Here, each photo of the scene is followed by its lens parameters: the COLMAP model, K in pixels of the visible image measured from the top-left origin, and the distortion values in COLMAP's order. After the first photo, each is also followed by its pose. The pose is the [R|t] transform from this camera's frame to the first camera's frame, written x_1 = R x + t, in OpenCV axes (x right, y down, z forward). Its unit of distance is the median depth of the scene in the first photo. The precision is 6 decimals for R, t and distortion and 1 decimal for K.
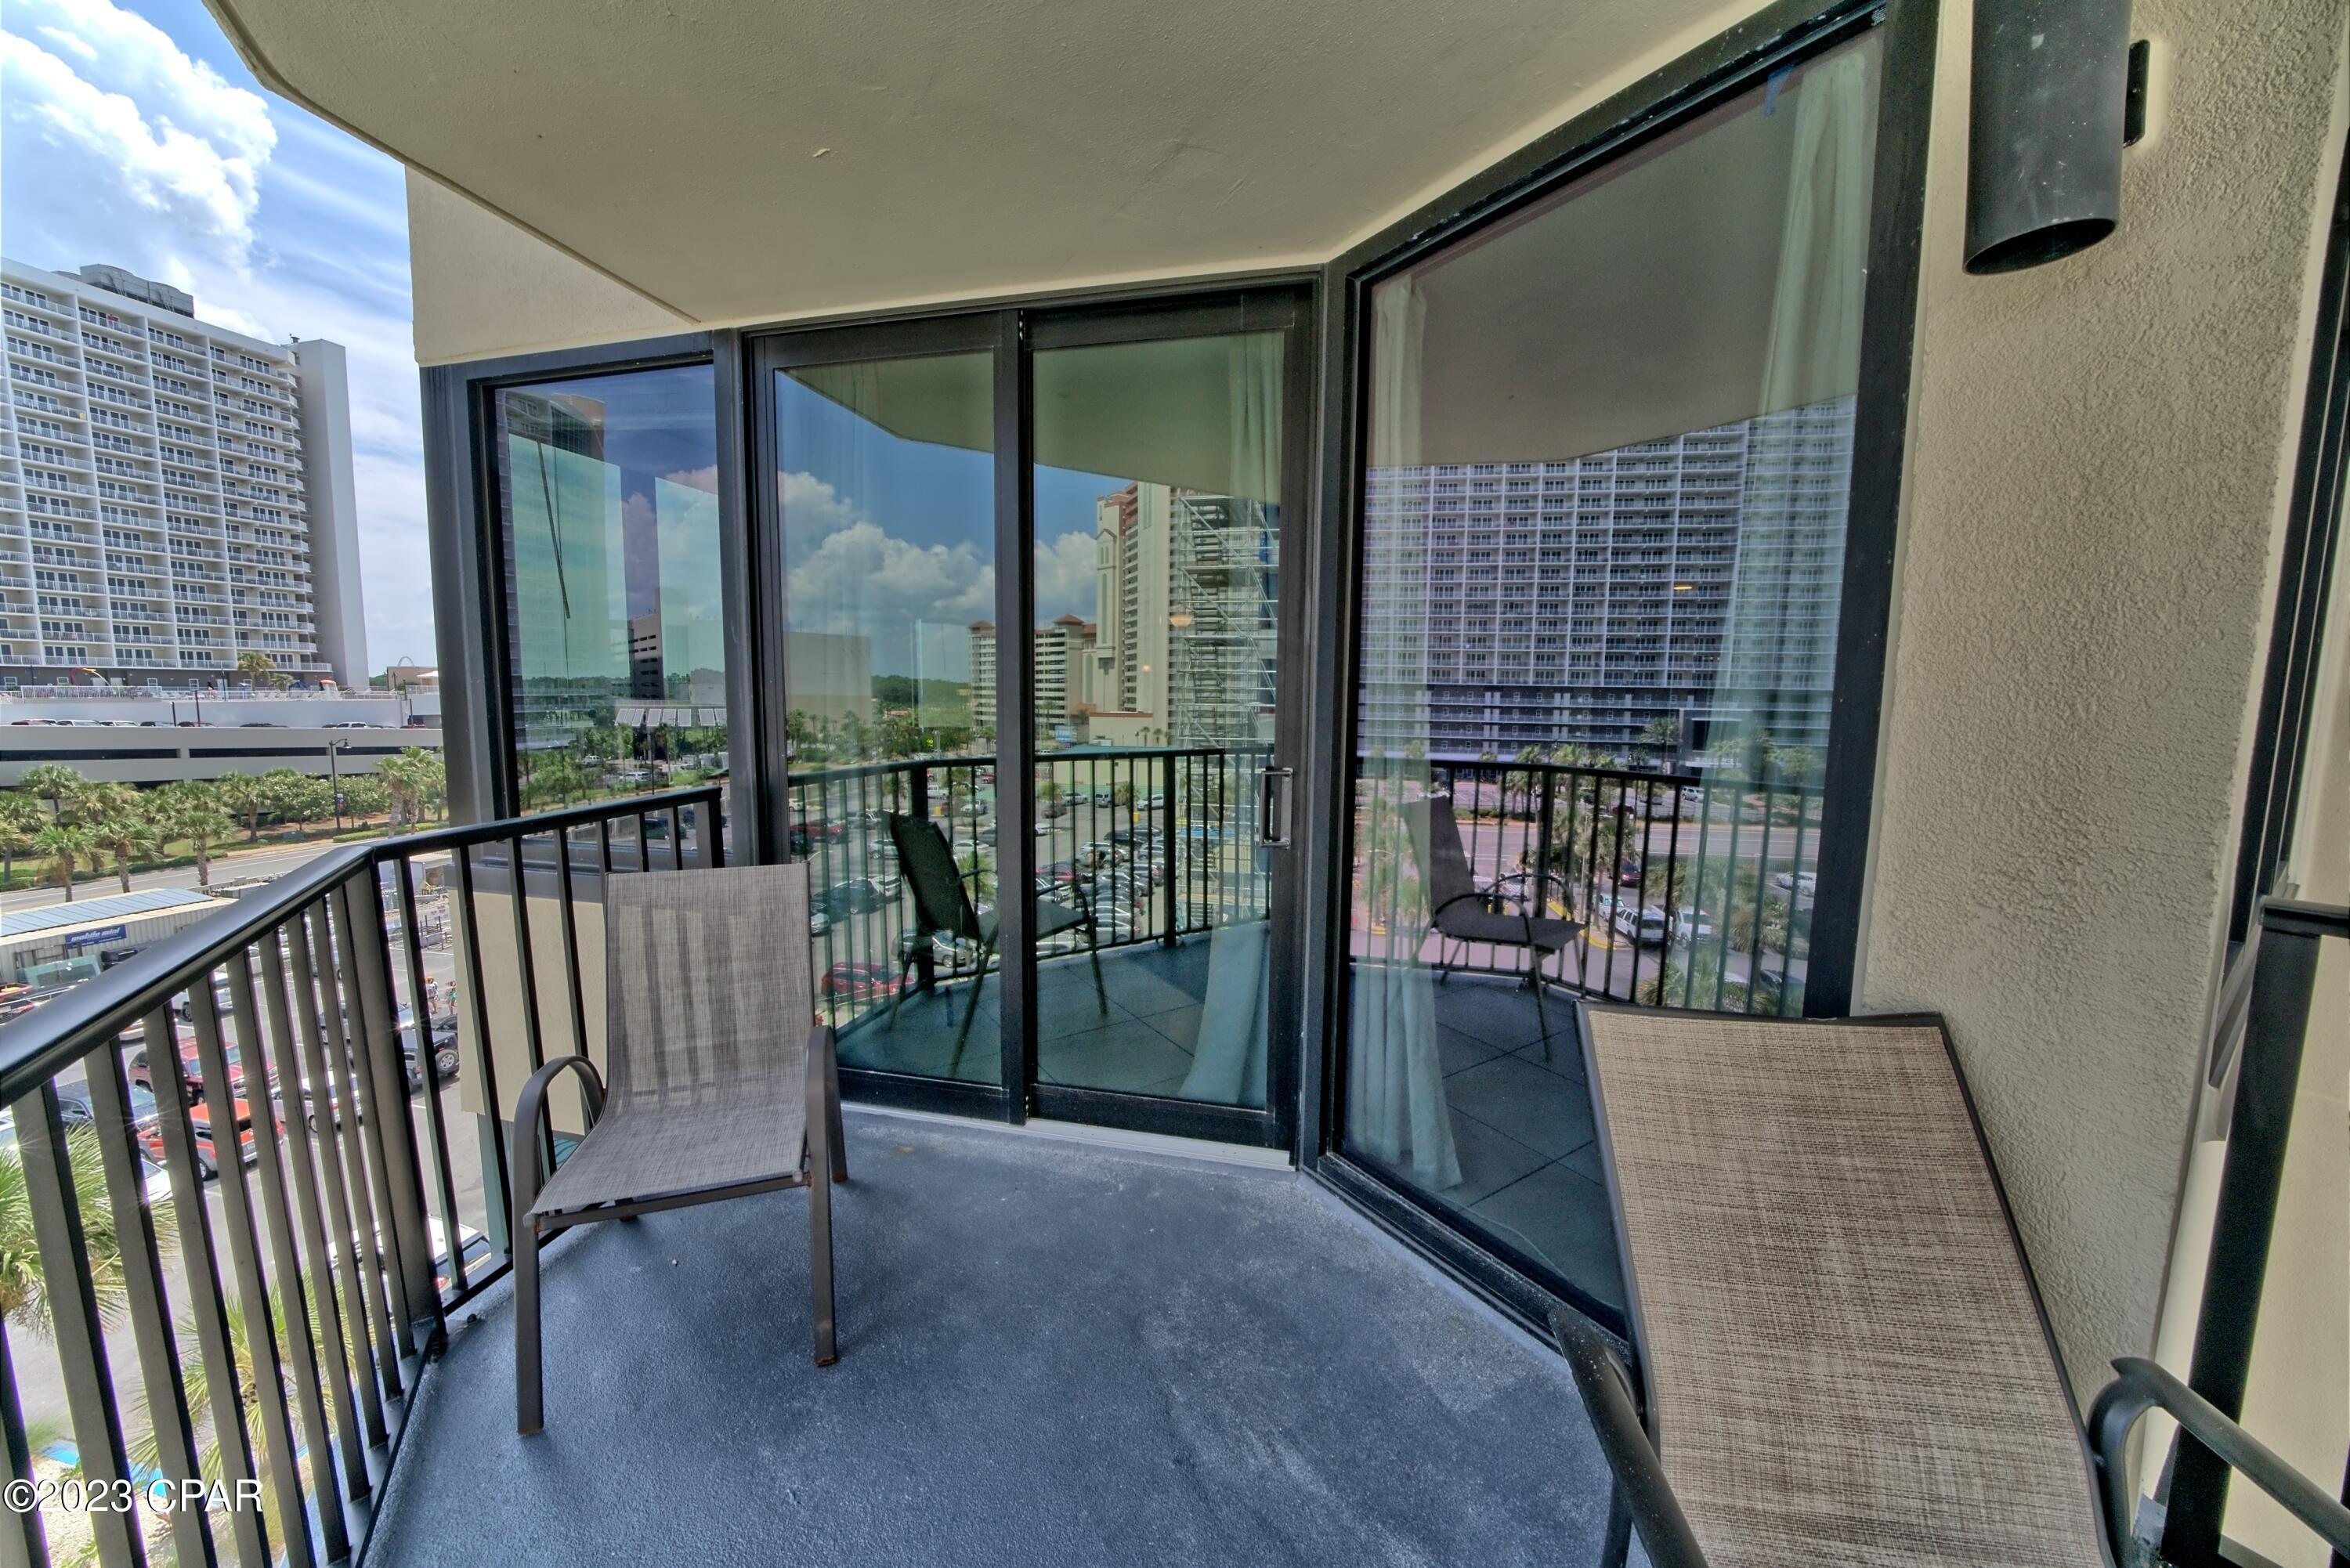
lens RADIAL K [[808.5, 0, 1164.6], [0, 808.5, 785.7], [0, 0, 1]] dist [-0.025206, 0.002365]
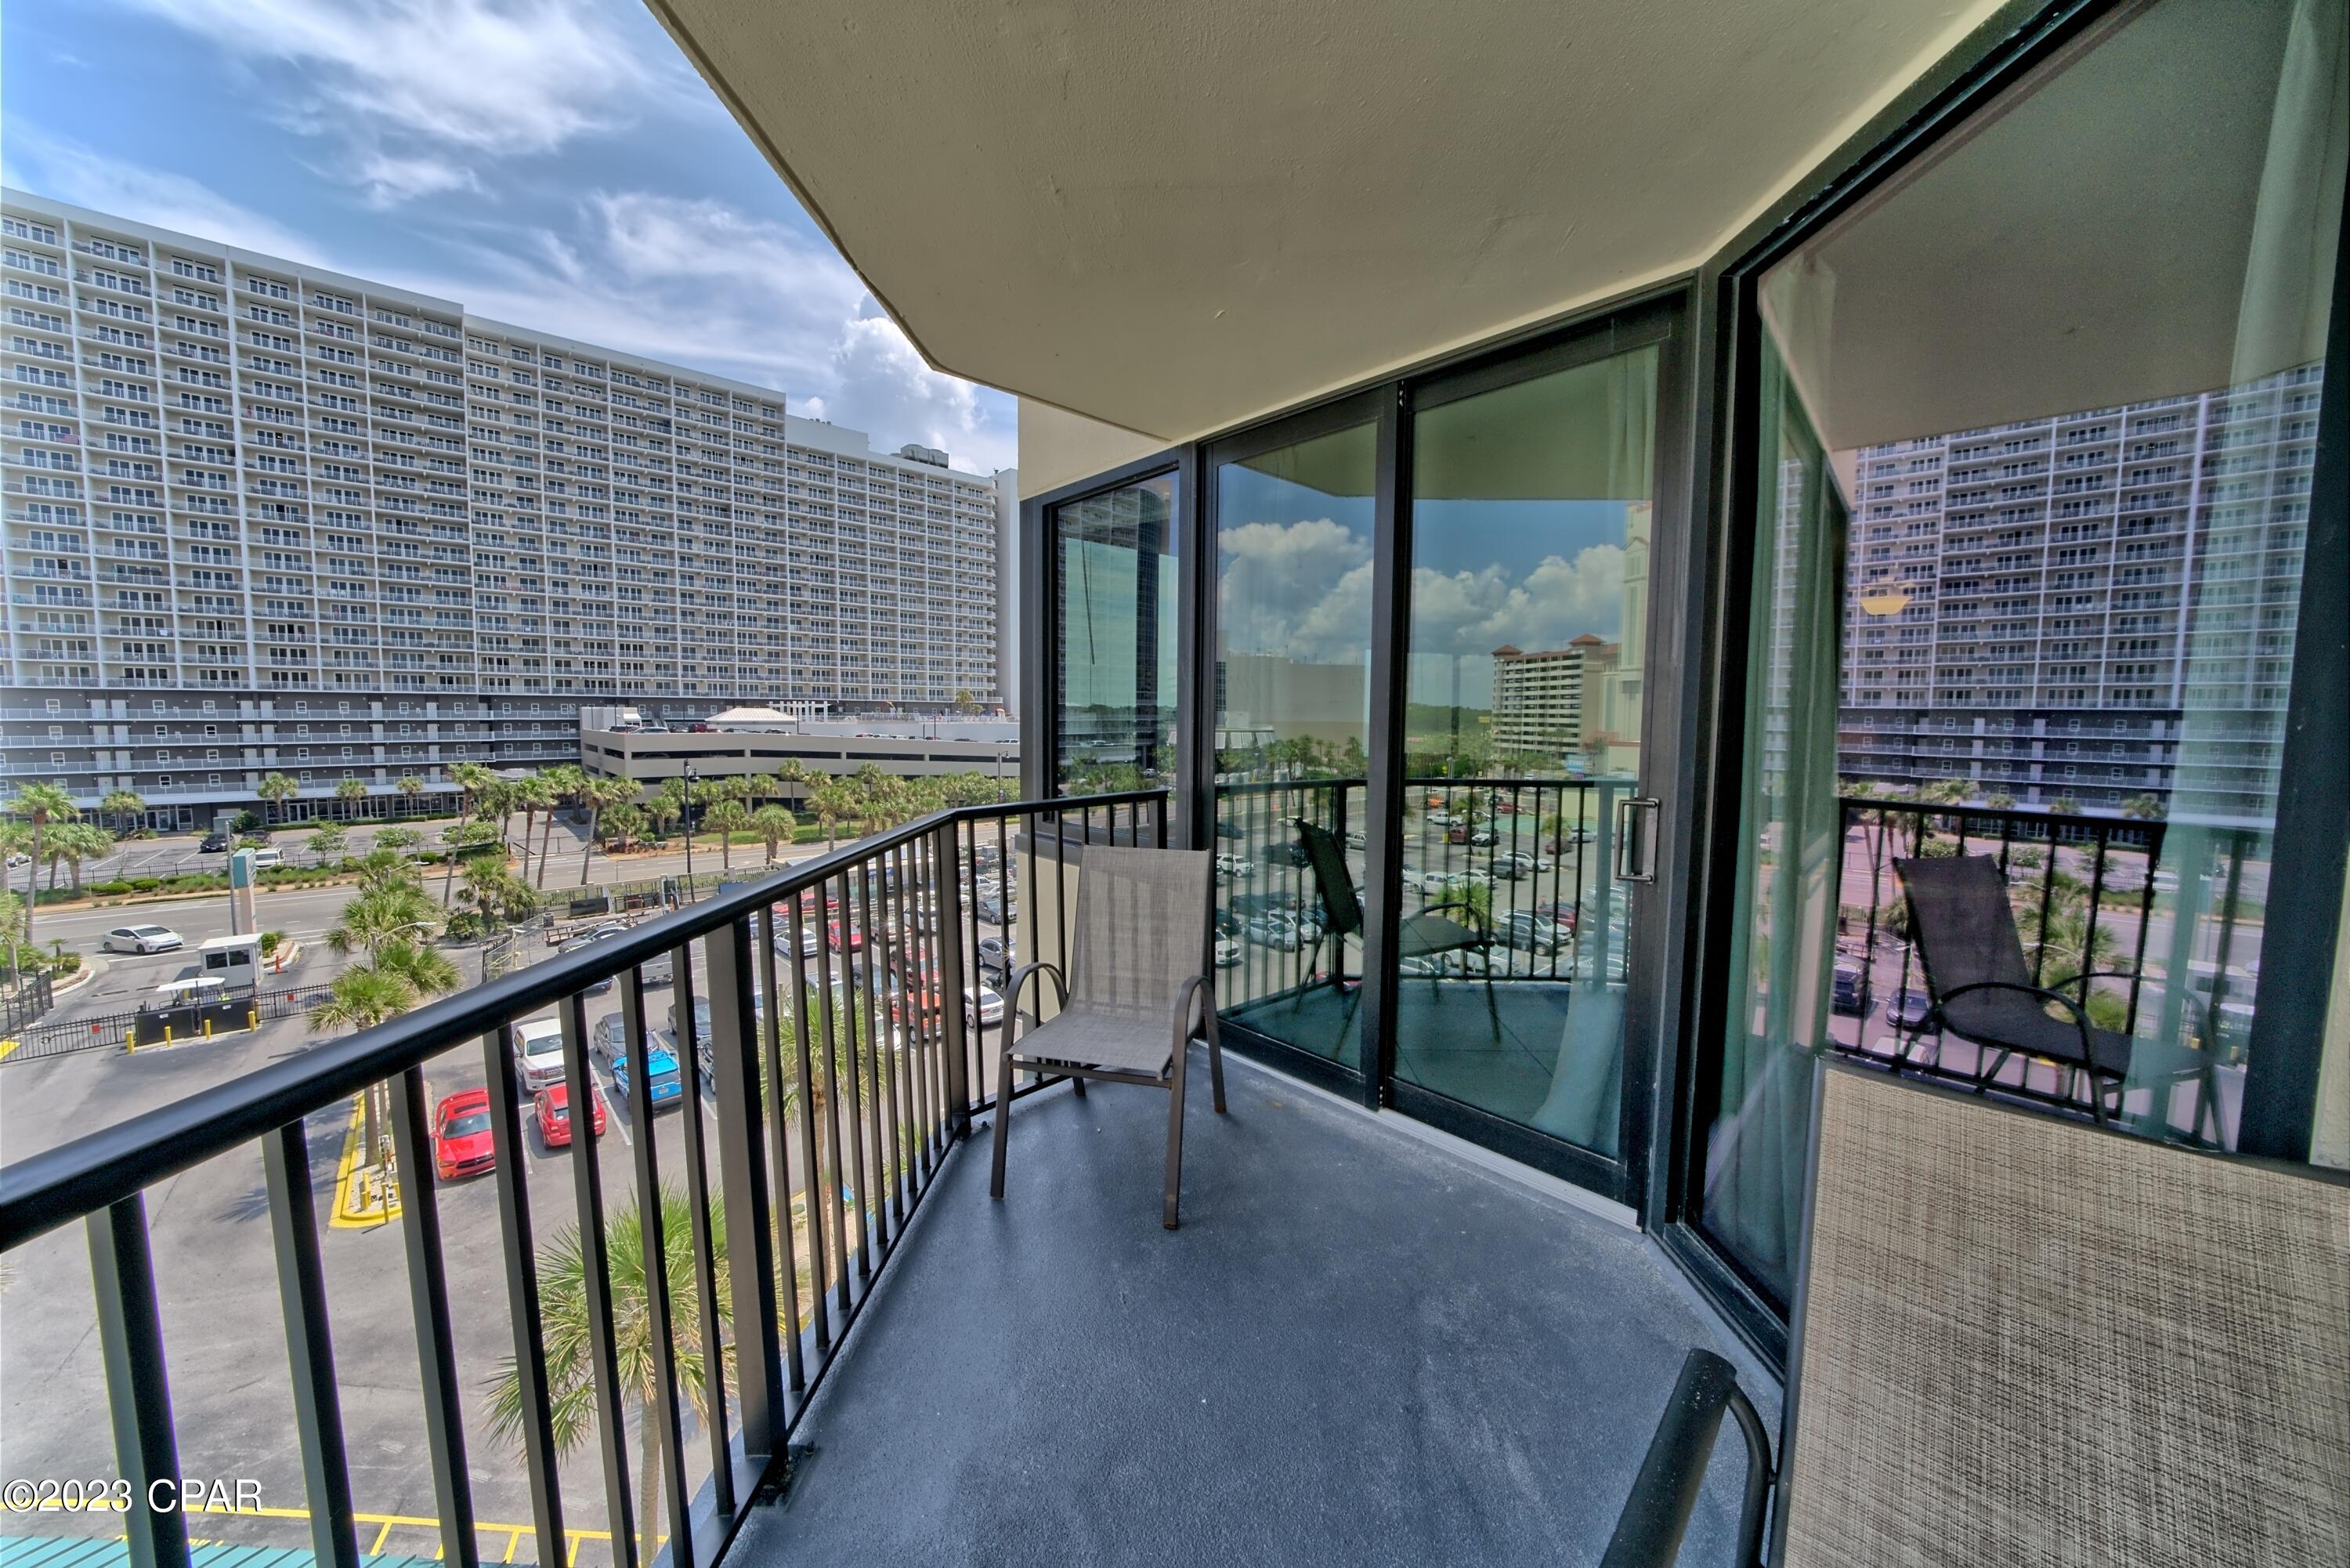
lens RADIAL K [[808.5, 0, 1173.4], [0, 808.5, 790.9], [0, 0, 1]] dist [-0.025206, 0.002365]
pose [[0.822248, 0.050651, -0.566871, 0.205104], [-0.065772, 0.997815, -0.006246, 0.011375], [0.565316, 0.042420, 0.823783, -0.082006]]
